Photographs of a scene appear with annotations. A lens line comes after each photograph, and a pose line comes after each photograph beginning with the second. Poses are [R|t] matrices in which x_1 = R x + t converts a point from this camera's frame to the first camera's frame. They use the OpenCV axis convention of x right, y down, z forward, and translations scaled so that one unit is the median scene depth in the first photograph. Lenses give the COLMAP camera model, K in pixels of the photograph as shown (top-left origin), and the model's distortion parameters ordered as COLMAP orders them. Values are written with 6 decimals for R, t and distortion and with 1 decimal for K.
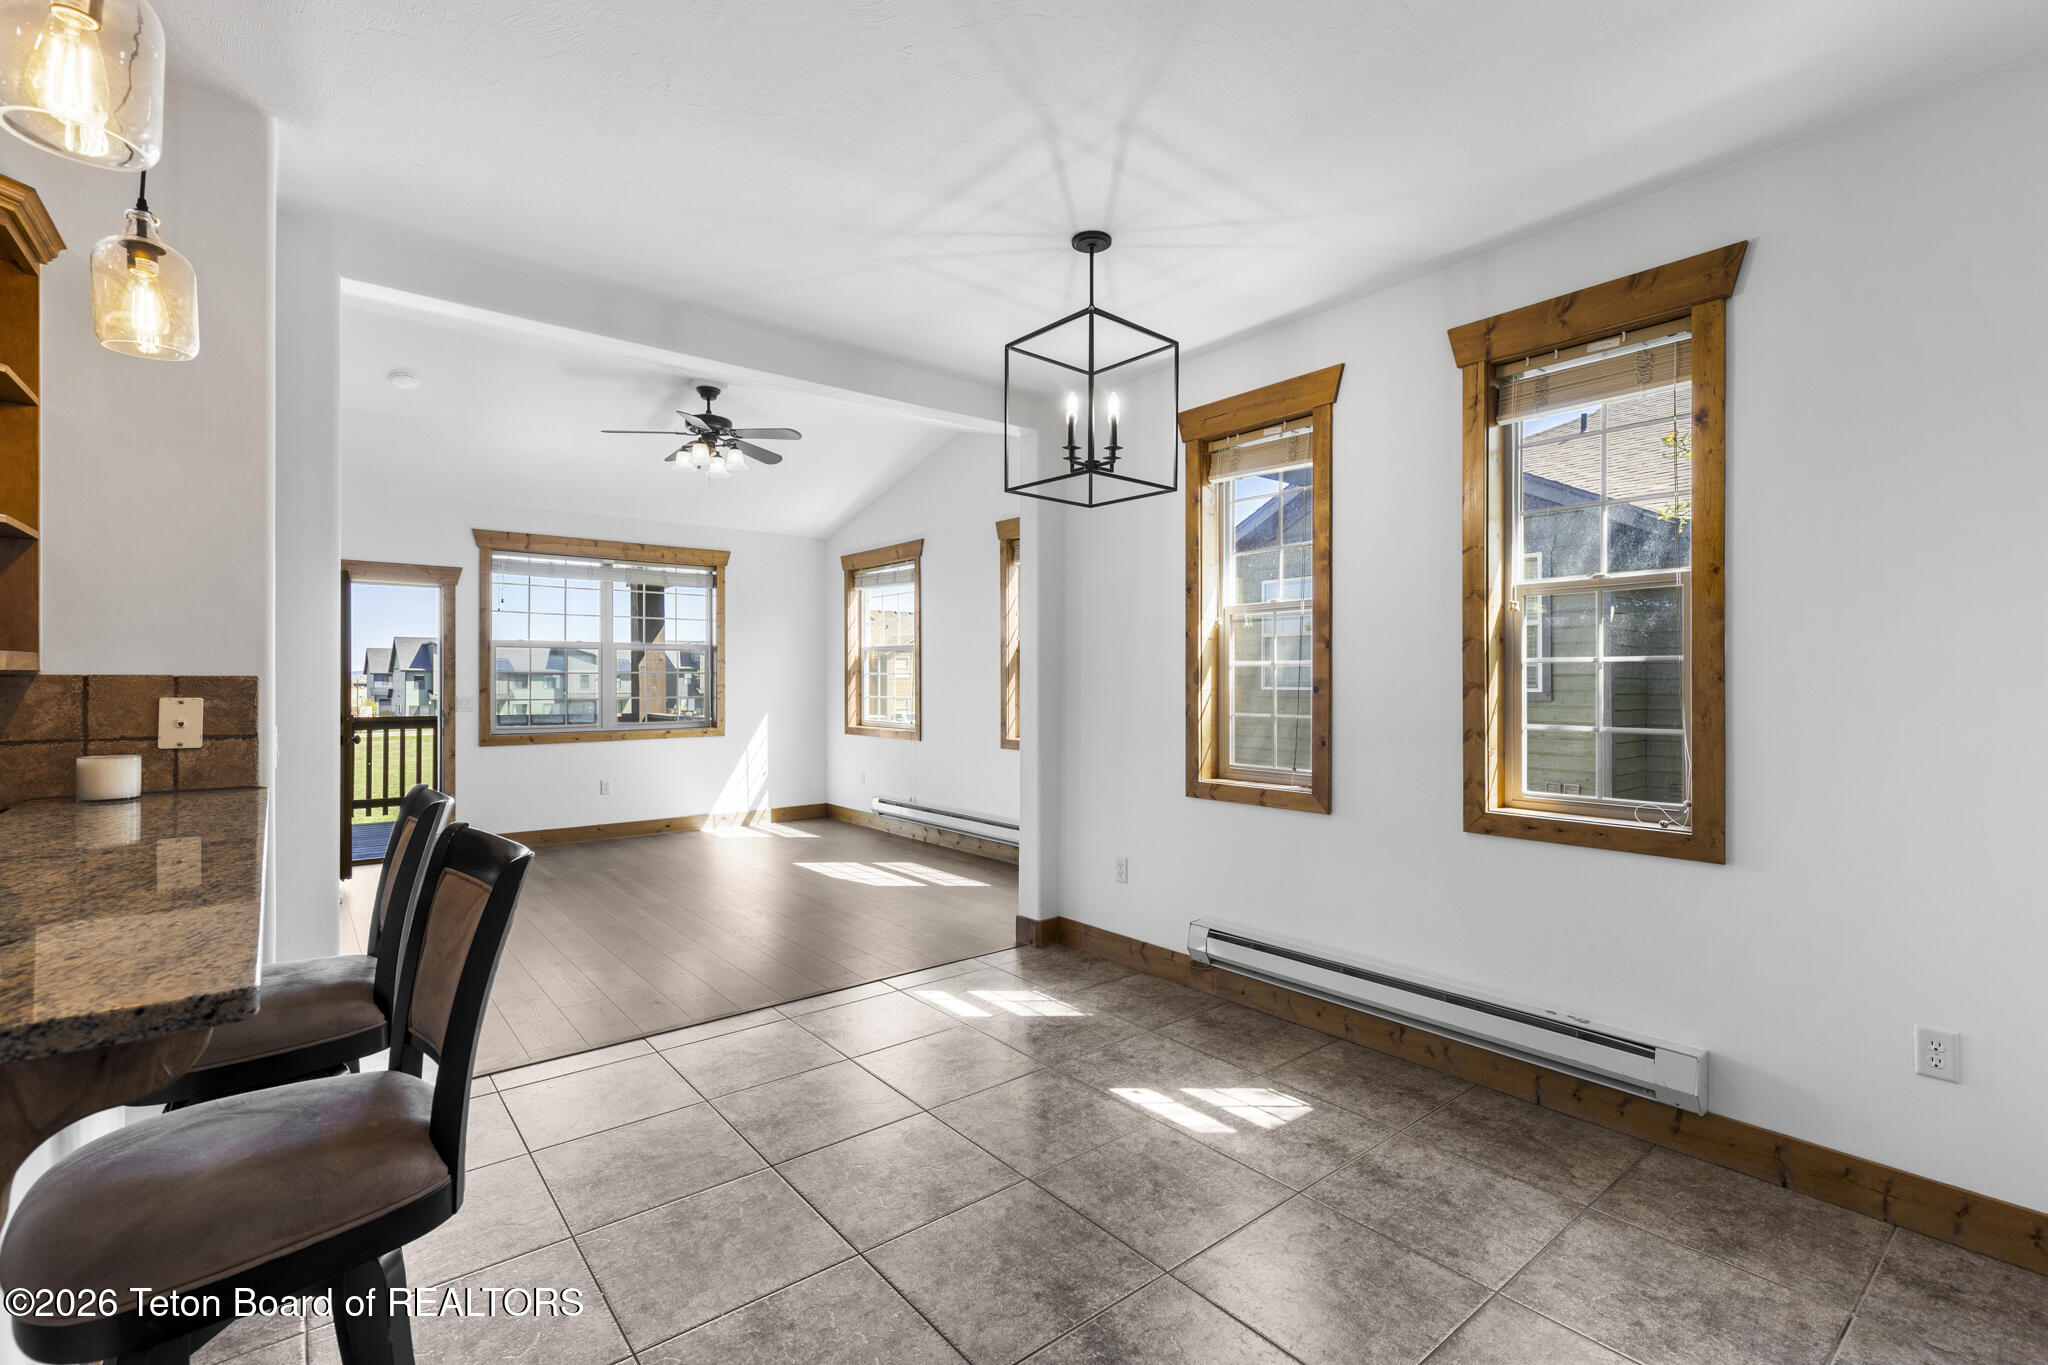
lens RADIAL K [[911.8, 0, 1031.0], [0, 911.8, 676.4], [0, 0, 1]] dist [0.004183, -0.000345]
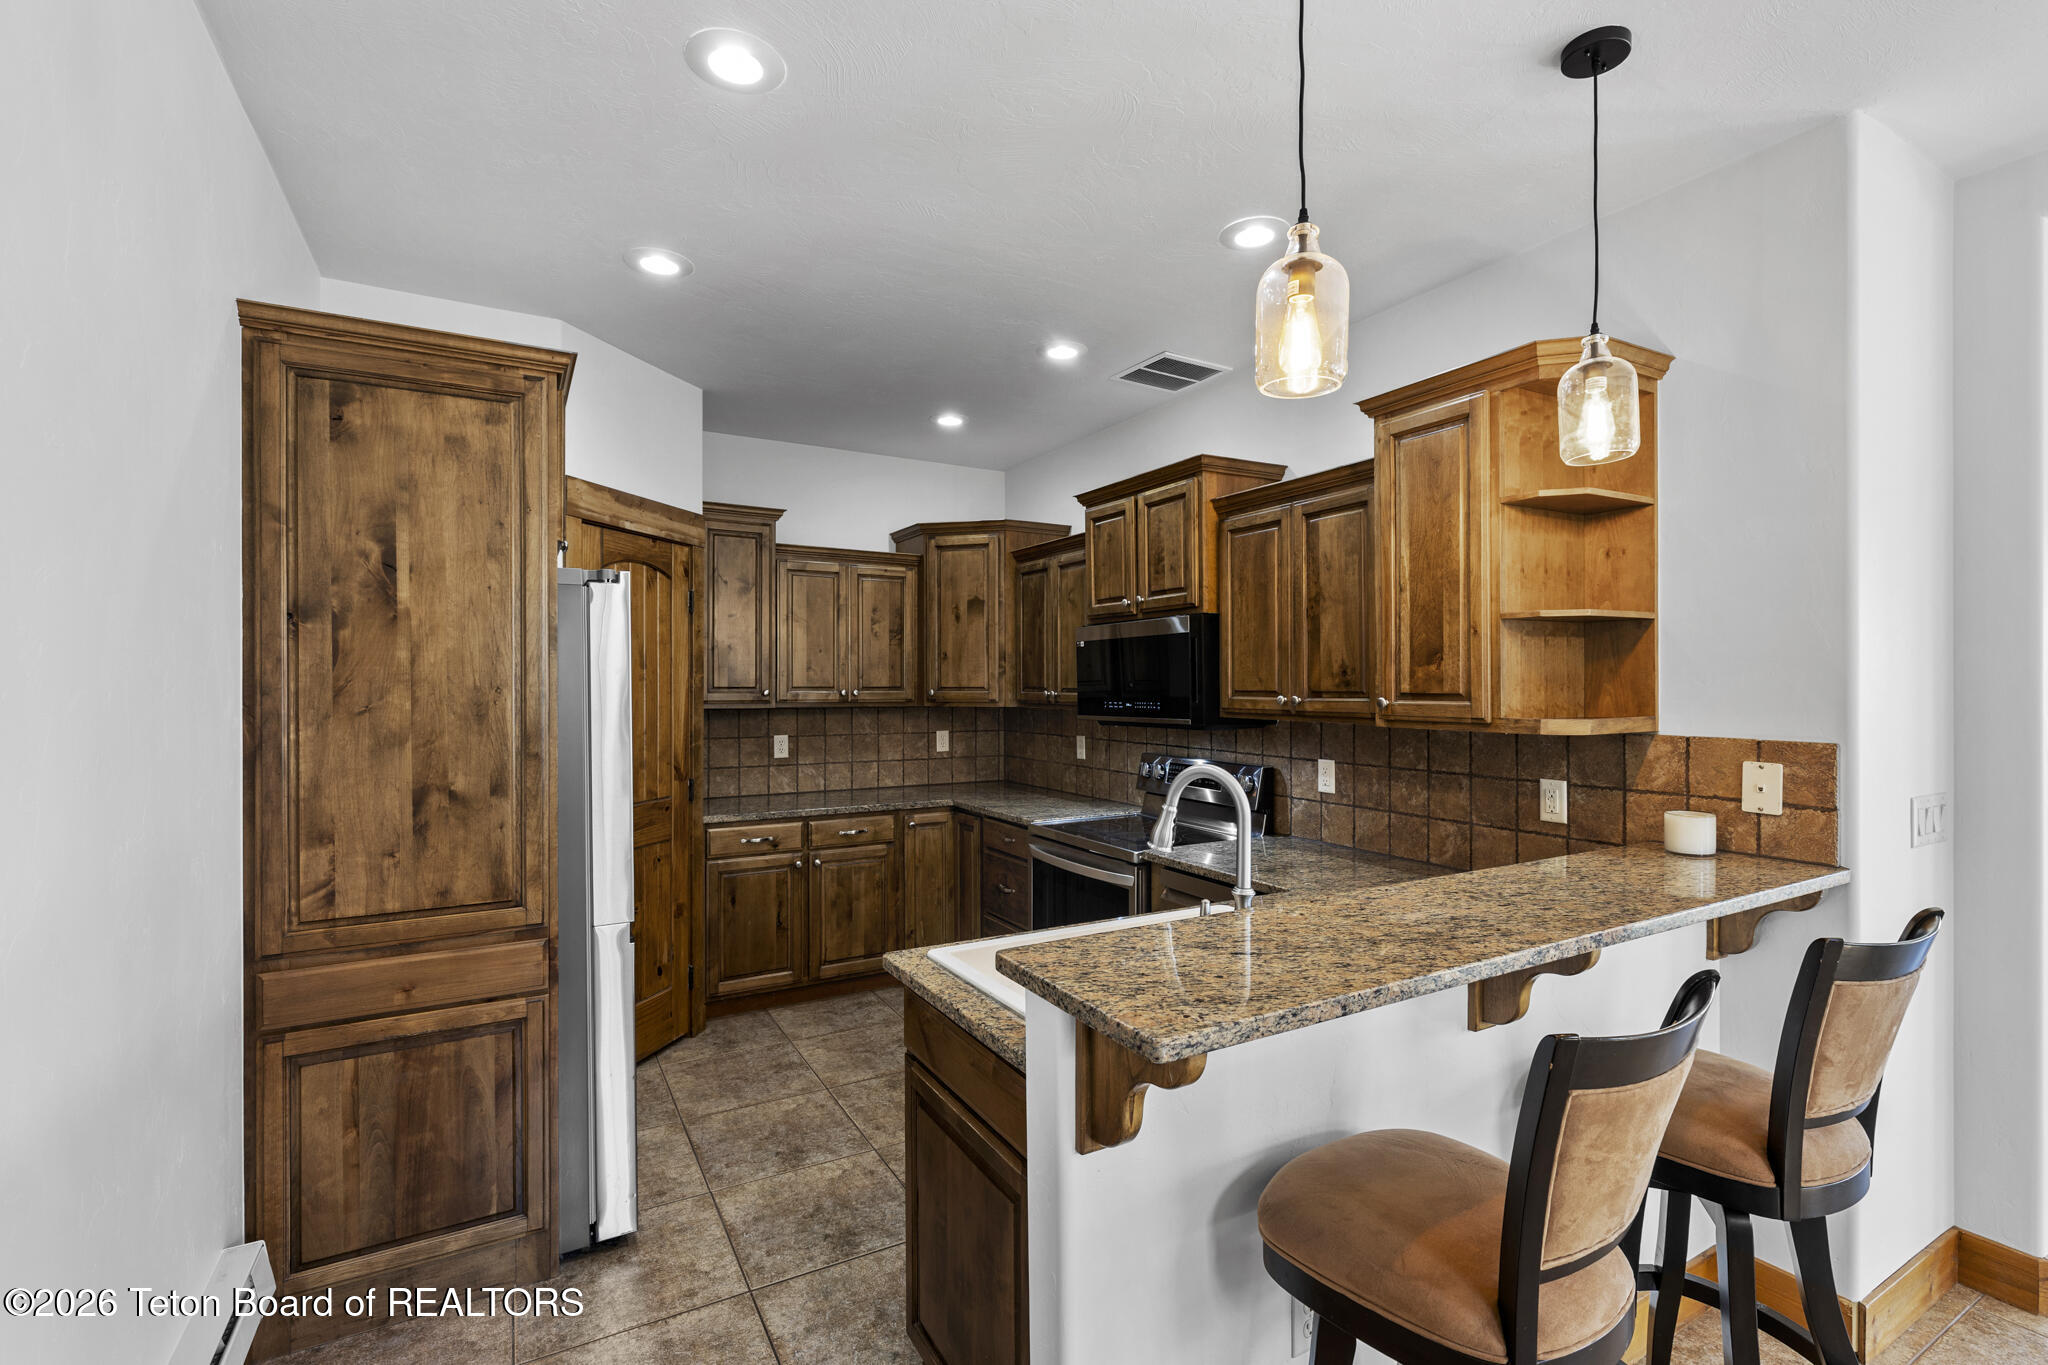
lens RADIAL K [[916.2, 0, 1033.6], [0, 916.2, 682.7], [0, 0, 1]] dist [0.002486, -0.000494]
pose [[-0.161449, -0.000257, -0.986881, 0.112178], [0.004596, 0.999989, -0.001012, -0.040888], [0.986870, -0.004699, -0.161446, 0.237137]]
